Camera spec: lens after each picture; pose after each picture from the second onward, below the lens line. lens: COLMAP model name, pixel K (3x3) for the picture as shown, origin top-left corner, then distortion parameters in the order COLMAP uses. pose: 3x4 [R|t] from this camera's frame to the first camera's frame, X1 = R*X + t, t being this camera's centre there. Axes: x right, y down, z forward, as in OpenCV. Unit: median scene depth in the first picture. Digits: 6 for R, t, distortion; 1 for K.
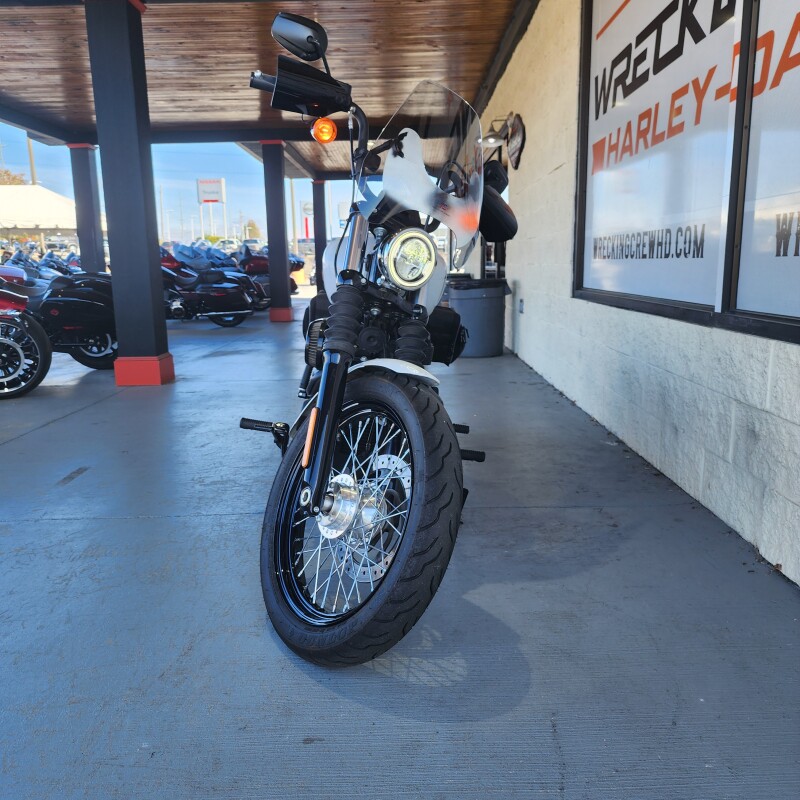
lens RADIAL K [[720.9, 0, 395.5], [0, 720.9, 386.3], [0, 0, 1]] dist [0.056169, -0.021511]
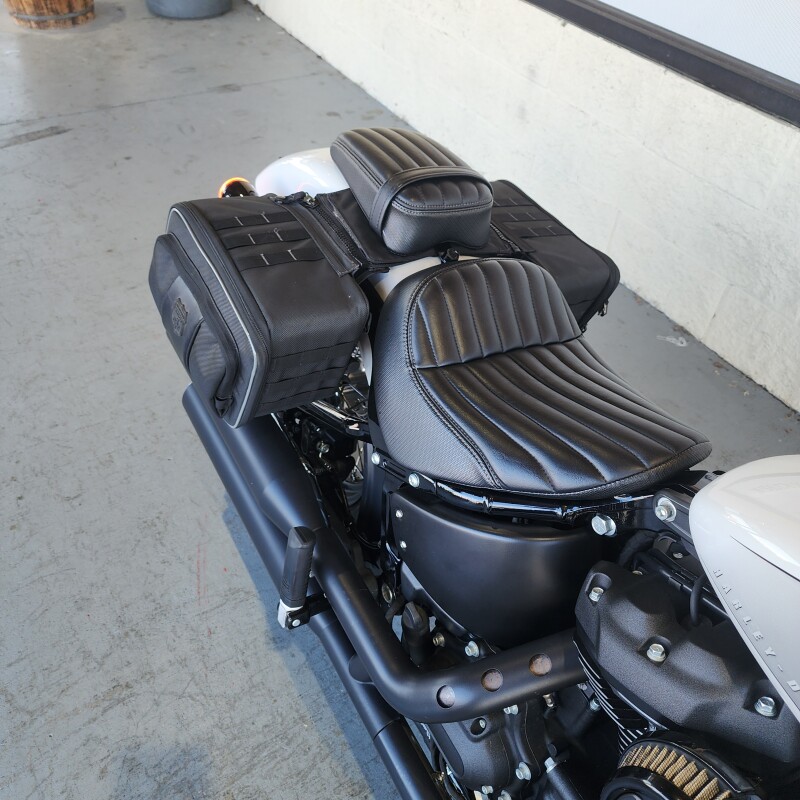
lens RADIAL K [[726.9, 0, 394.5], [0, 726.9, 383.3], [0, 0, 1]] dist [0.048763, -0.042174]
pose [[0.857657, -0.295101, 0.421118, -0.220145], [0.015964, 0.833826, 0.551796, -0.295884], [-0.513975, -0.466529, 0.719847, 0.839546]]
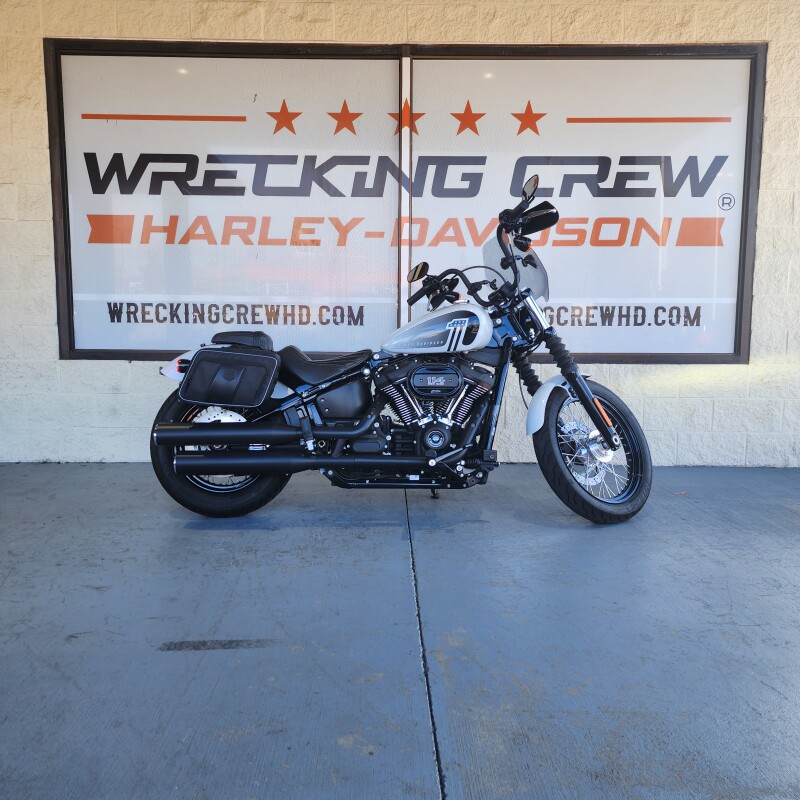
lens RADIAL K [[699.2, 0, 391.1], [0, 699.2, 390.5], [0, 0, 1]] dist [0.150283, -0.231297]
pose [[-0.017507, -0.070360, 0.997368, -1.212977], [0.163393, 0.983910, 0.072279, -0.131206], [-0.986406, 0.164229, -0.005729, 0.953306]]
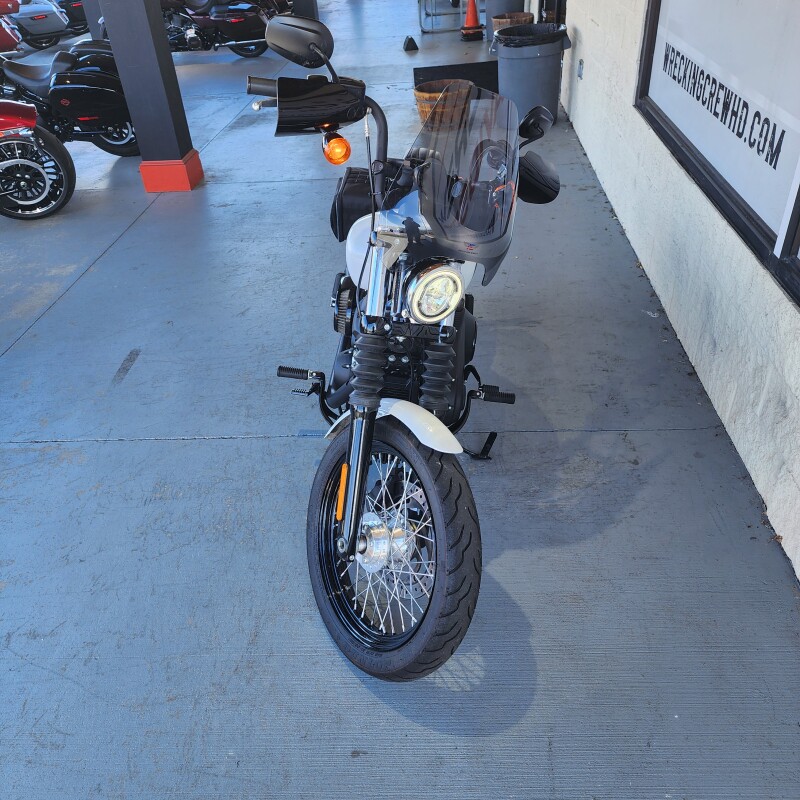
lens RADIAL K [[717.7, 0, 400.0], [0, 717.7, 400.0], [0, 0, 1]] dist [0.099725, -0.111334]
pose [[0.997962, -0.008184, -0.063279, 0.022804], [0.034397, 0.904300, 0.425509, -0.311925], [0.053741, -0.426818, 0.902739, 0.055705]]
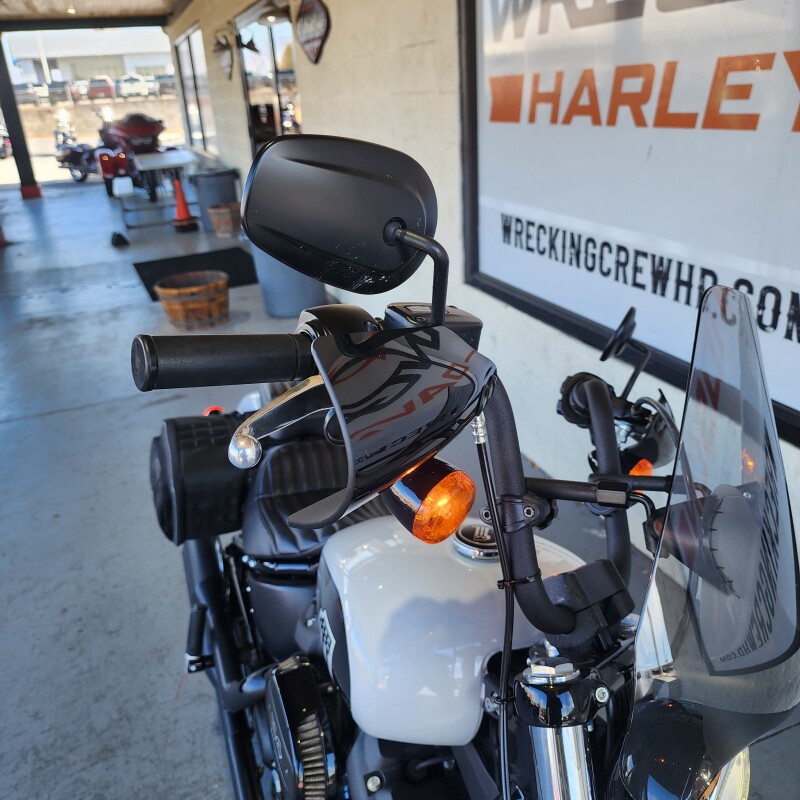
lens RADIAL K [[726.9, 0, 394.5], [0, 726.9, 383.3], [0, 0, 1]] dist [0.048763, -0.042174]
pose [[0.931797, -0.172920, 0.319145, -0.140006], [0.105623, 0.970356, 0.217378, -0.323466], [-0.347274, -0.168843, 0.922439, 0.513785]]
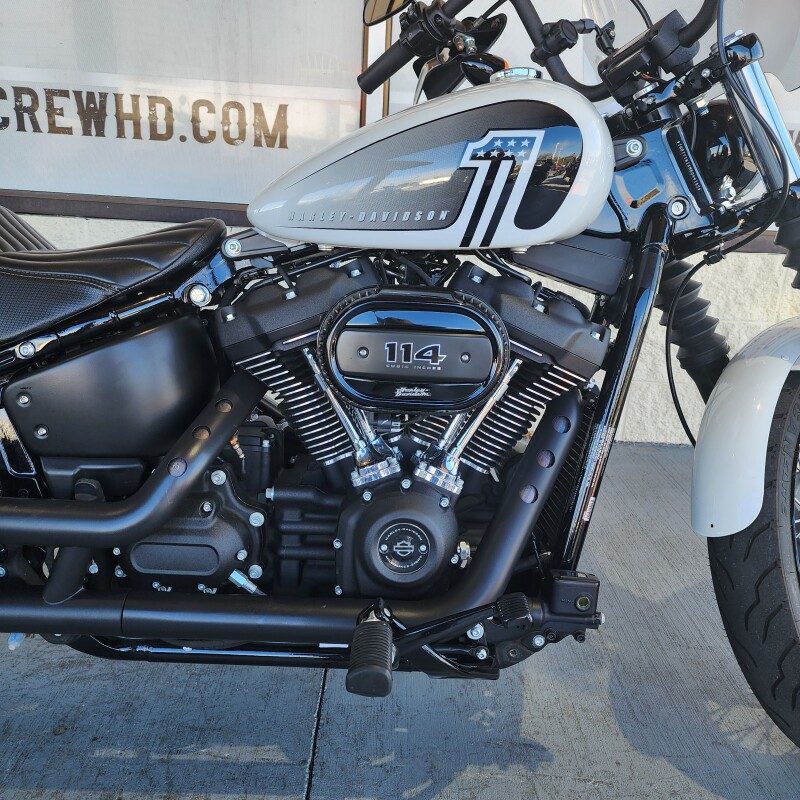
lens RADIAL K [[716.5, 0, 400.6], [0, 716.5, 382.2], [0, 0, 1]] dist [0.042928, -0.008825]
pose [[-0.017228, -0.278128, 0.960389, -0.418504], [0.118288, 0.953220, 0.278174, -0.133696], [-0.992830, 0.118395, 0.016477, 0.876257]]
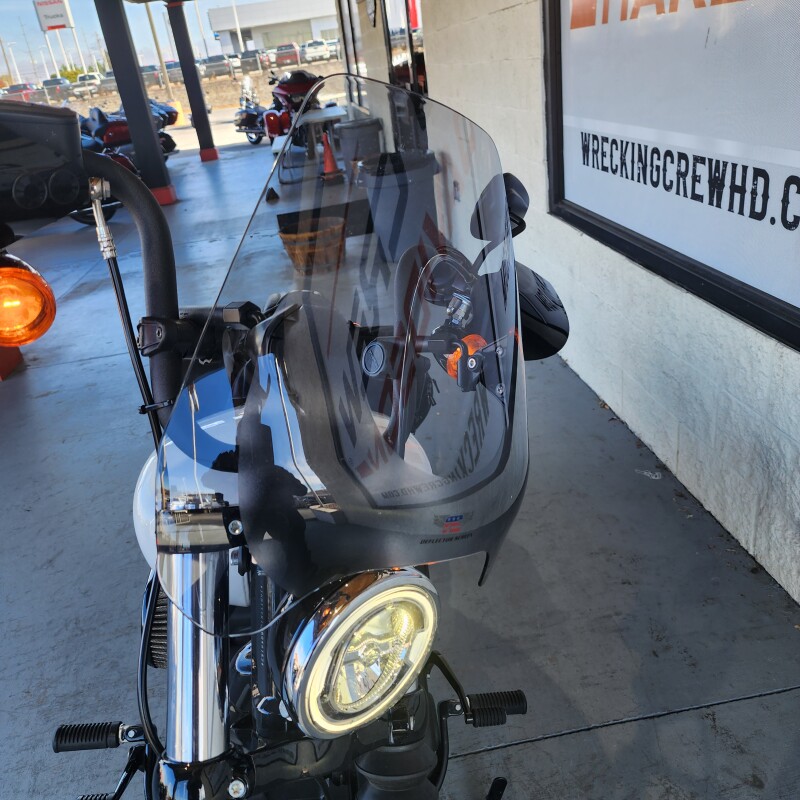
lens RADIAL K [[723.1, 0, 395.2], [0, 723.1, 397.2], [0, 0, 1]] dist [0.043647, -0.023430]
pose [[0.984200, -0.158522, 0.078876, 0.017823], [0.133405, 0.956798, 0.258341, -0.257406], [-0.116421, -0.243737, 0.962828, 0.479964]]
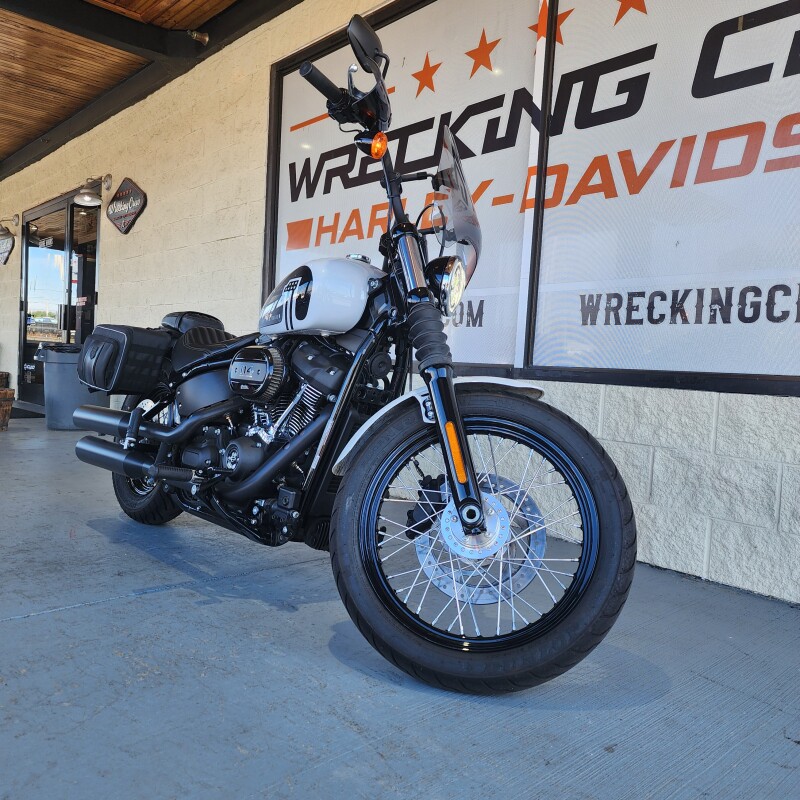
lens RADIAL K [[708.2, 0, 396.5], [0, 708.2, 395.8], [0, 0, 1]] dist [0.070662, -0.059413]
pose [[0.734009, 0.030214, 0.678467, -0.494873], [0.047902, 0.994219, -0.096098, 0.050286], [-0.677448, 0.103037, 0.728319, 0.226320]]
